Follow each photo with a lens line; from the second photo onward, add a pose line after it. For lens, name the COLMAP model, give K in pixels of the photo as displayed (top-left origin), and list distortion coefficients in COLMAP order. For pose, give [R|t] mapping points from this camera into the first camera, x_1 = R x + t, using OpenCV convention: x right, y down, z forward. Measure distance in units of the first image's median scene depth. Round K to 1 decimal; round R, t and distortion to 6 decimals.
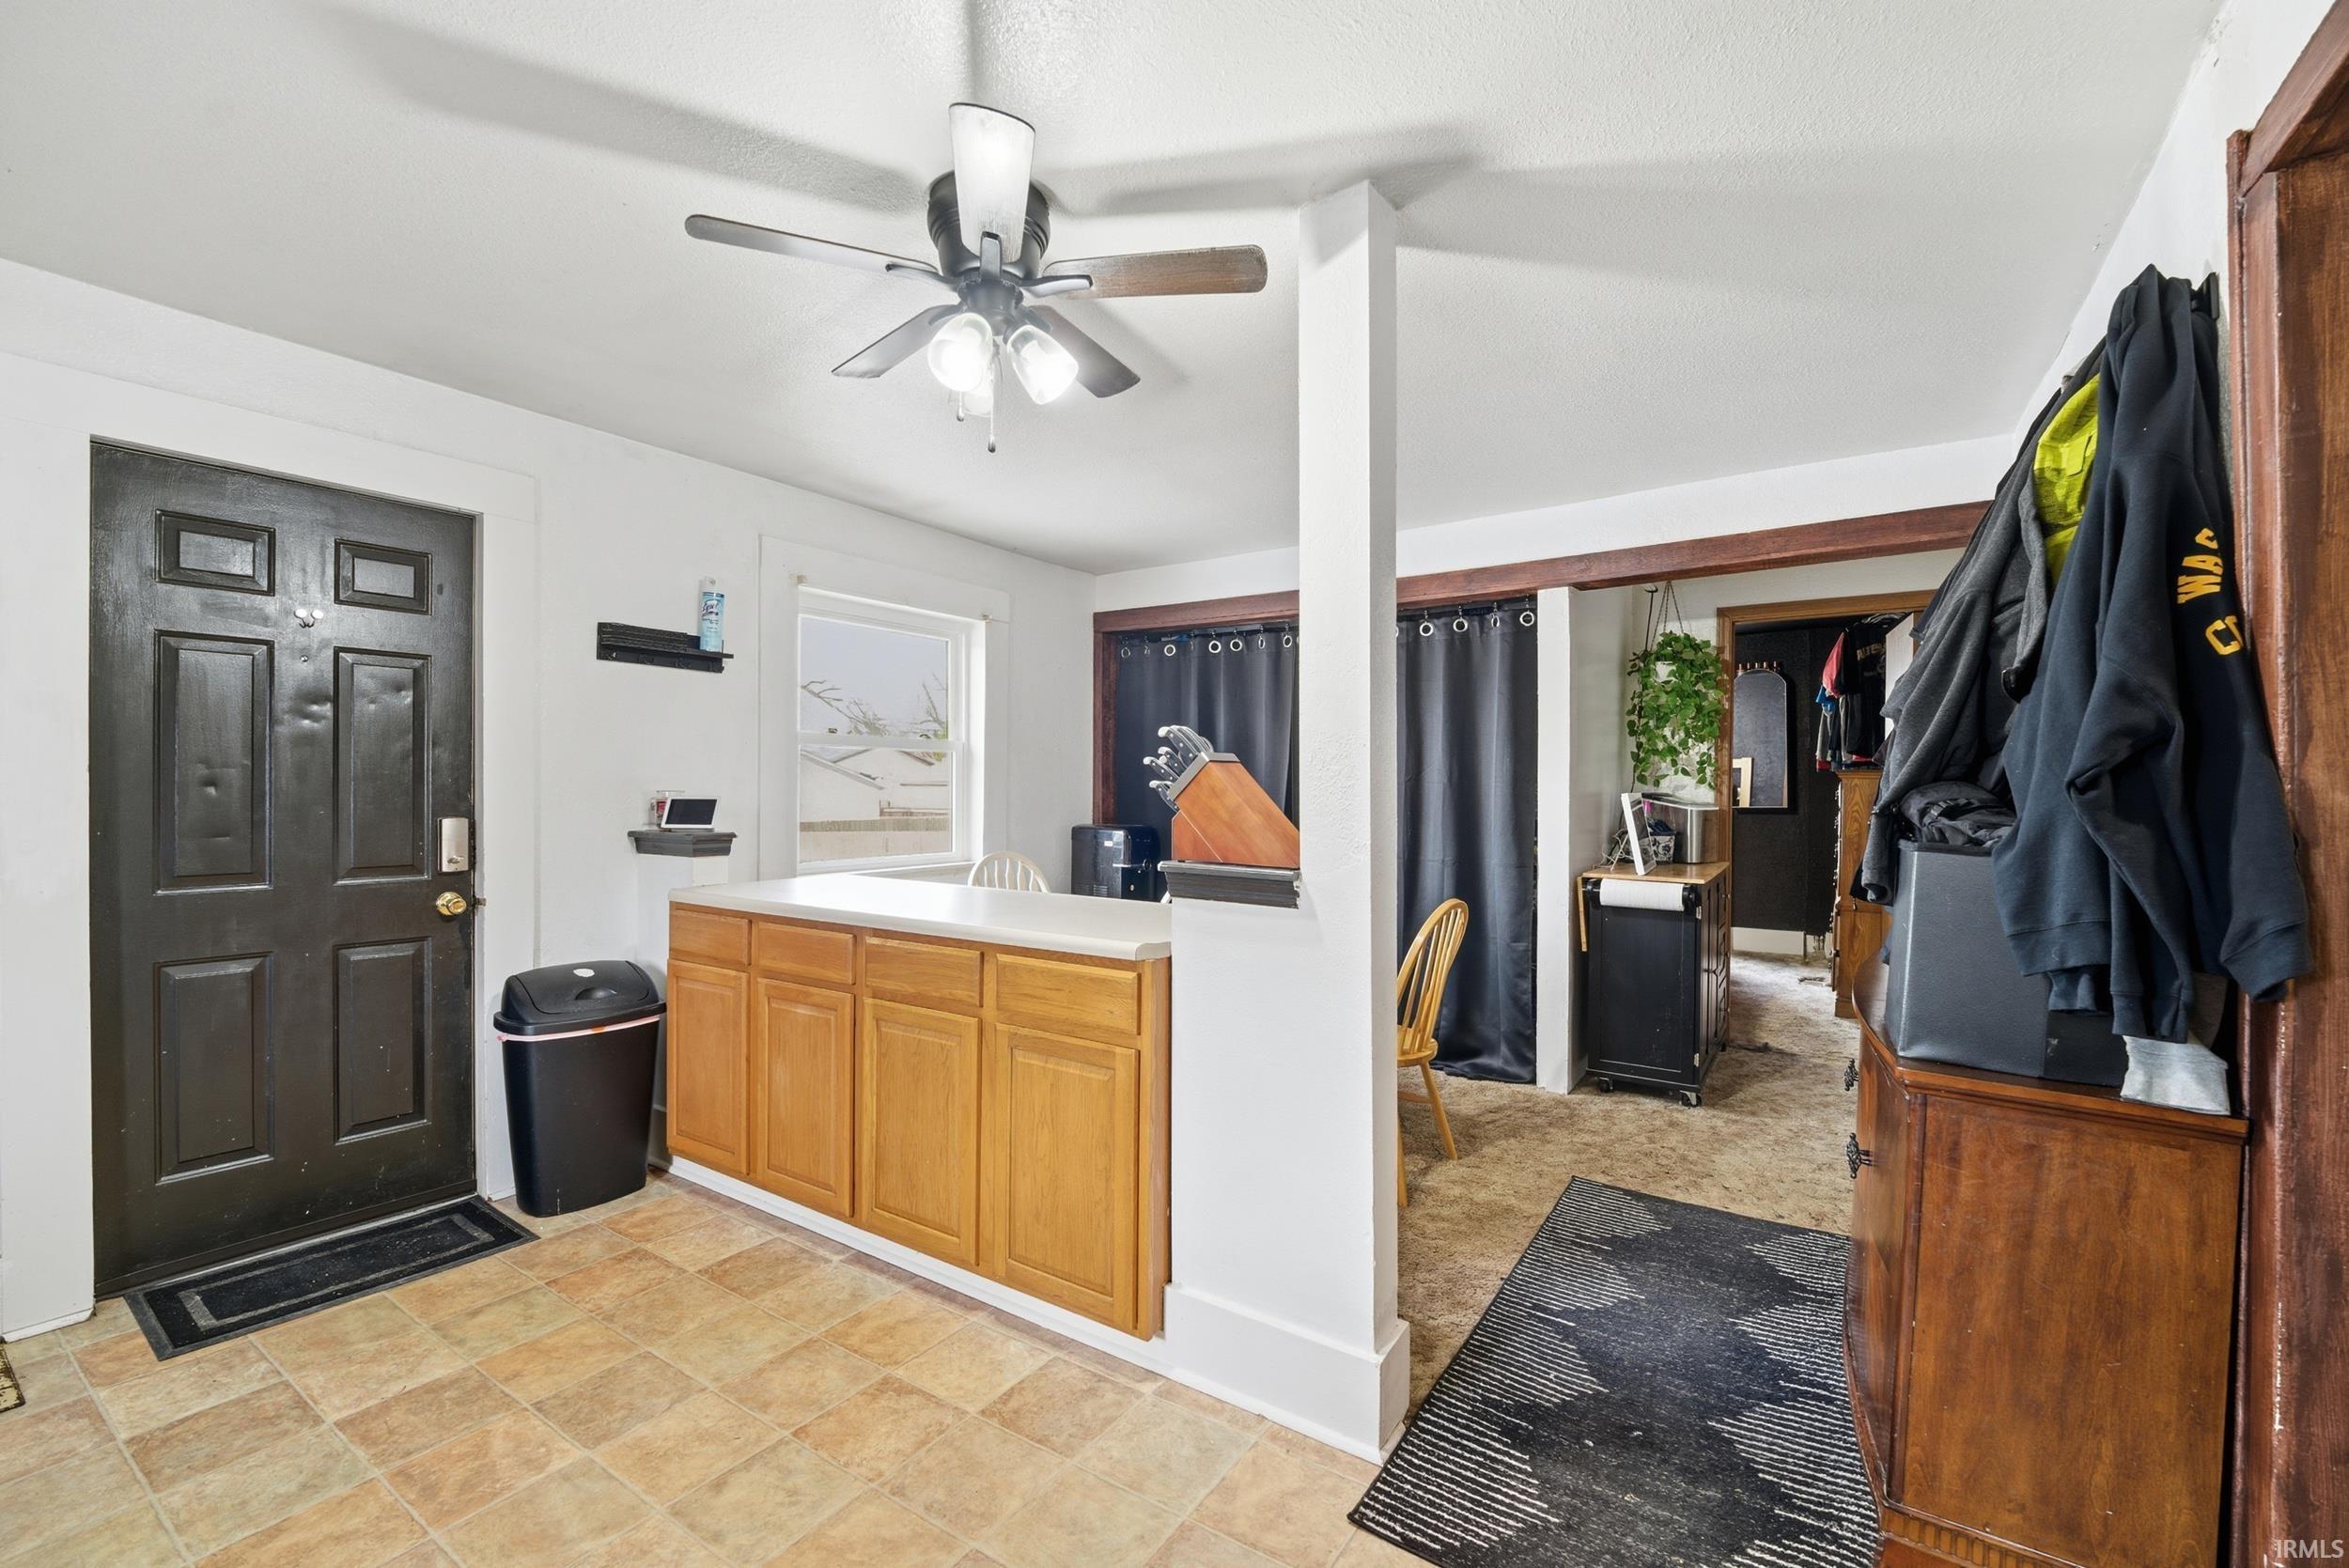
lens RADIAL K [[968.5, 0, 1174.5], [0, 968.5, 784.0], [0, 0, 1]] dist [-0.001172, -0.003738]
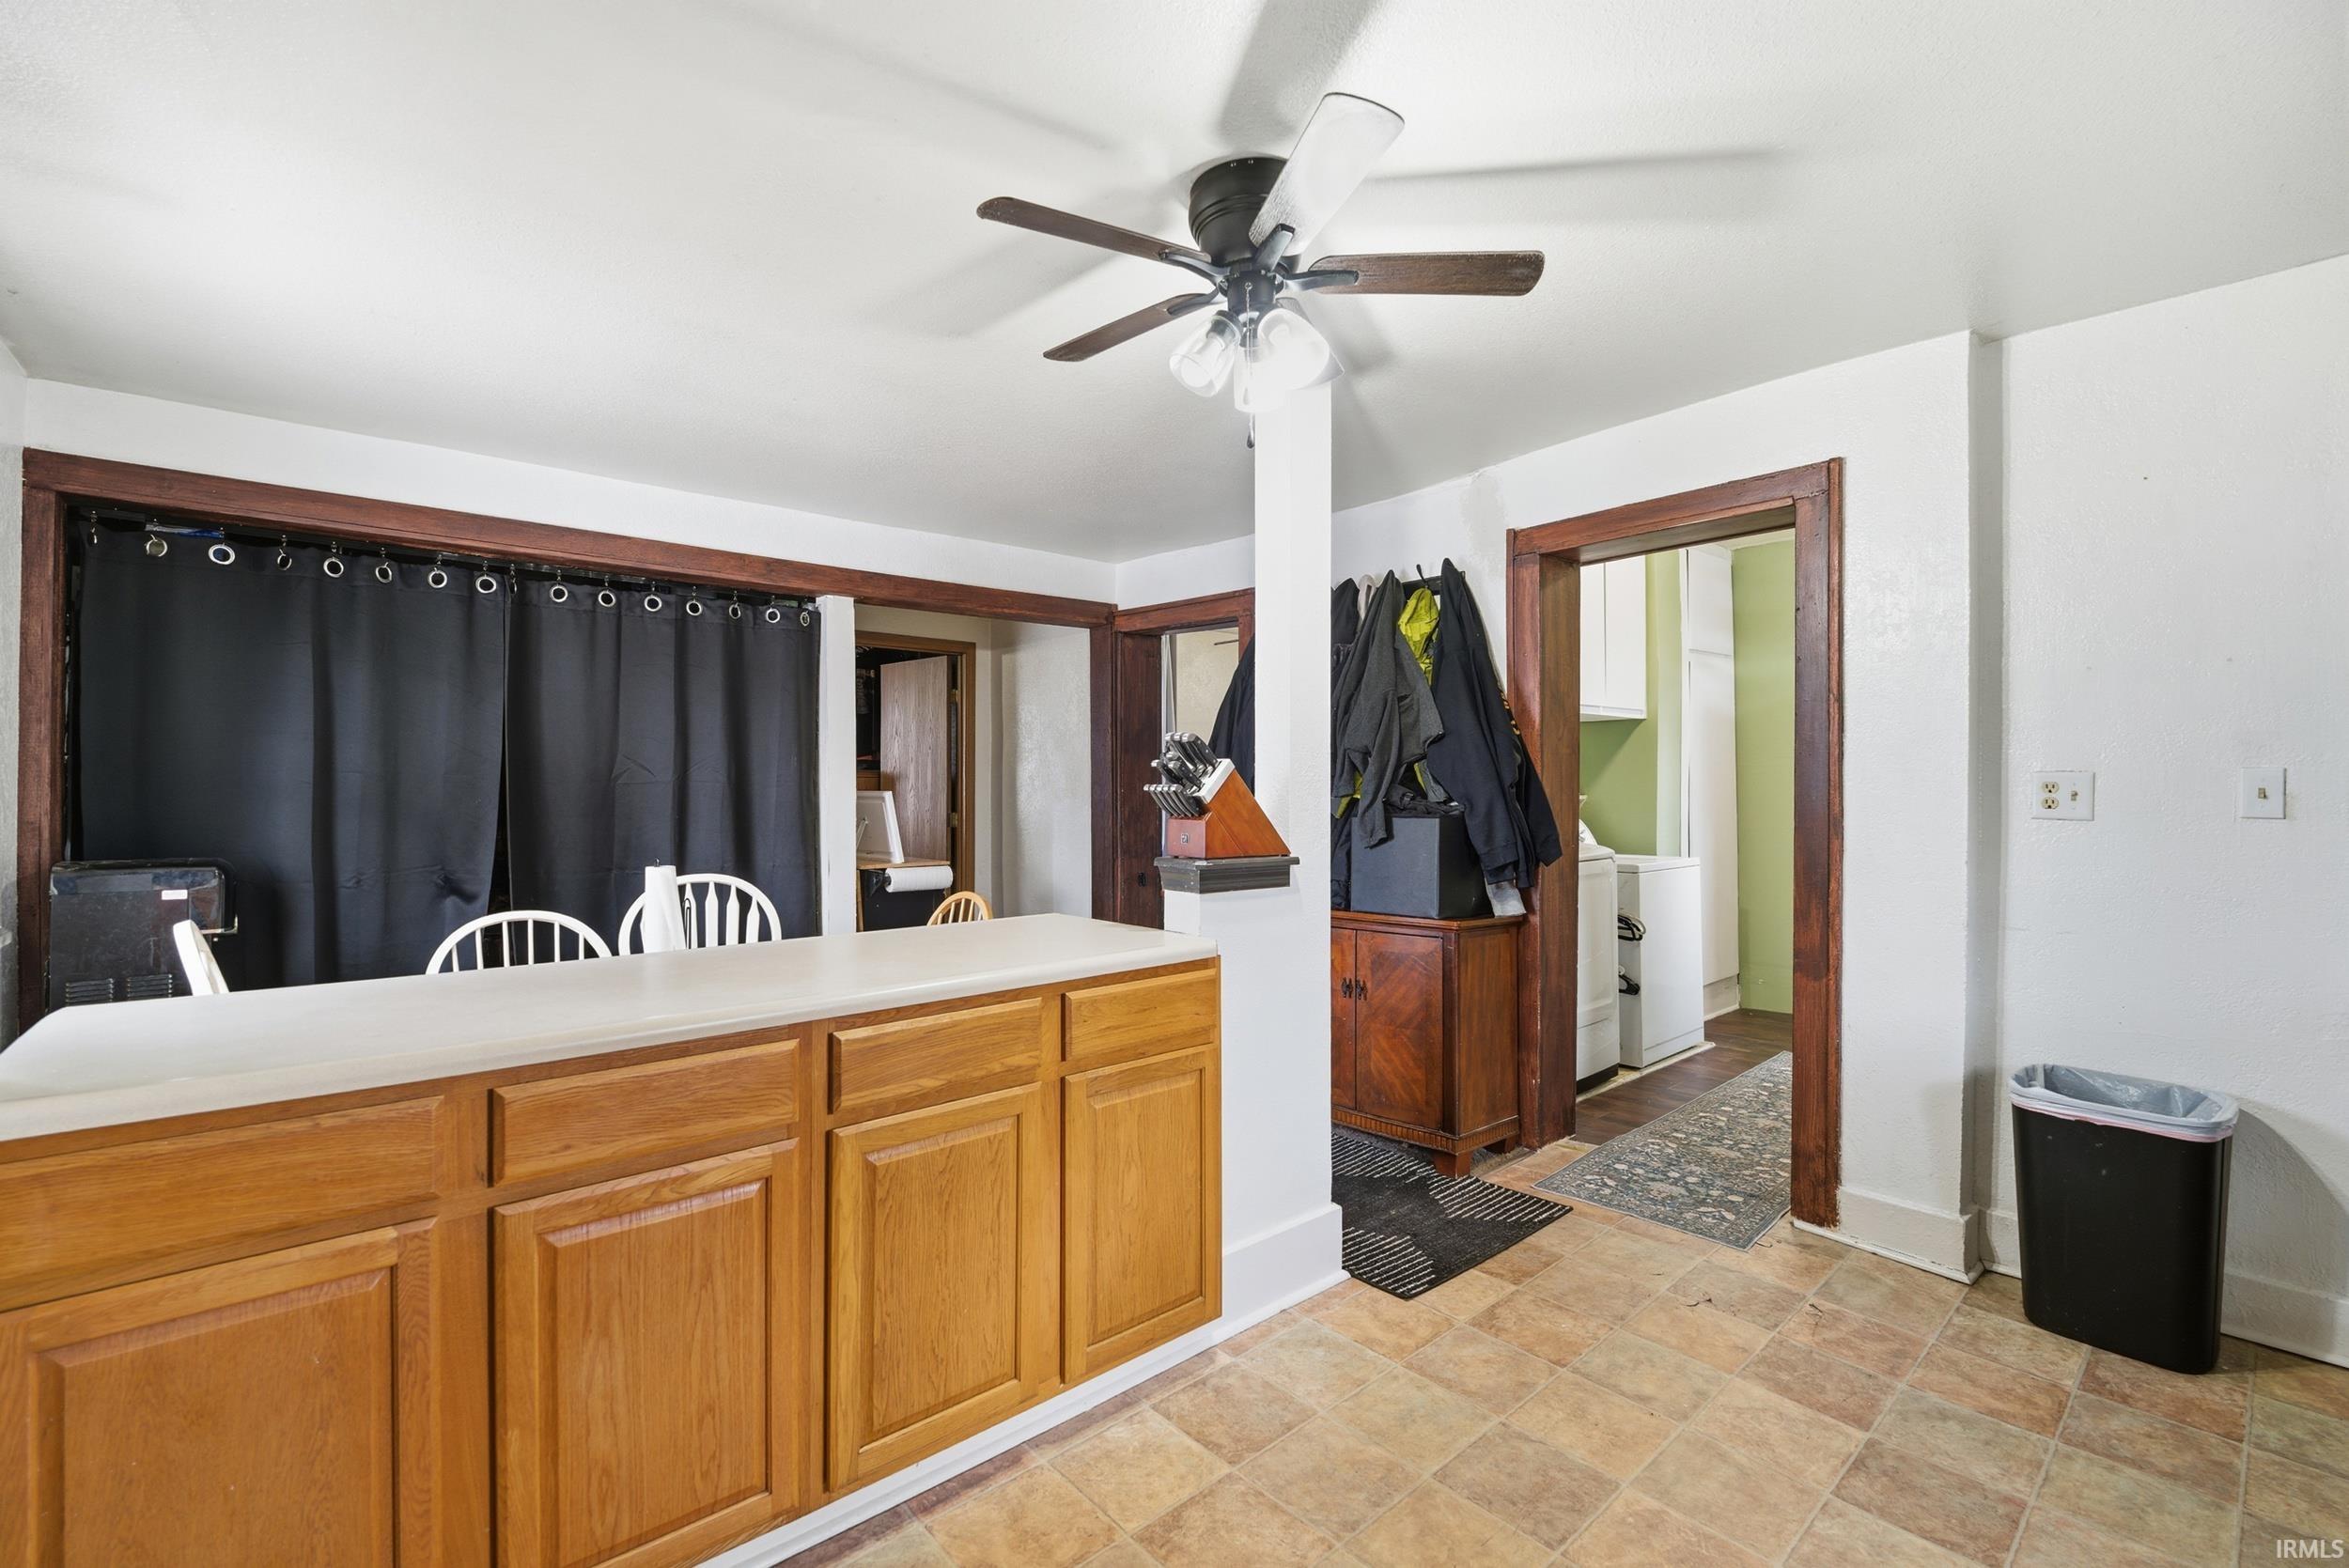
lens RADIAL K [[1006.1, 0, 1174.3], [0, 1006.1, 746.9], [0, 0, 1]] dist [-0.001382, -0.000242]
pose [[0.260016, 0.032190, 0.965068, -1.089431], [-0.001505, 0.999456, -0.032932, -0.008950], [-0.965603, 0.007110, 0.259923, 0.737006]]
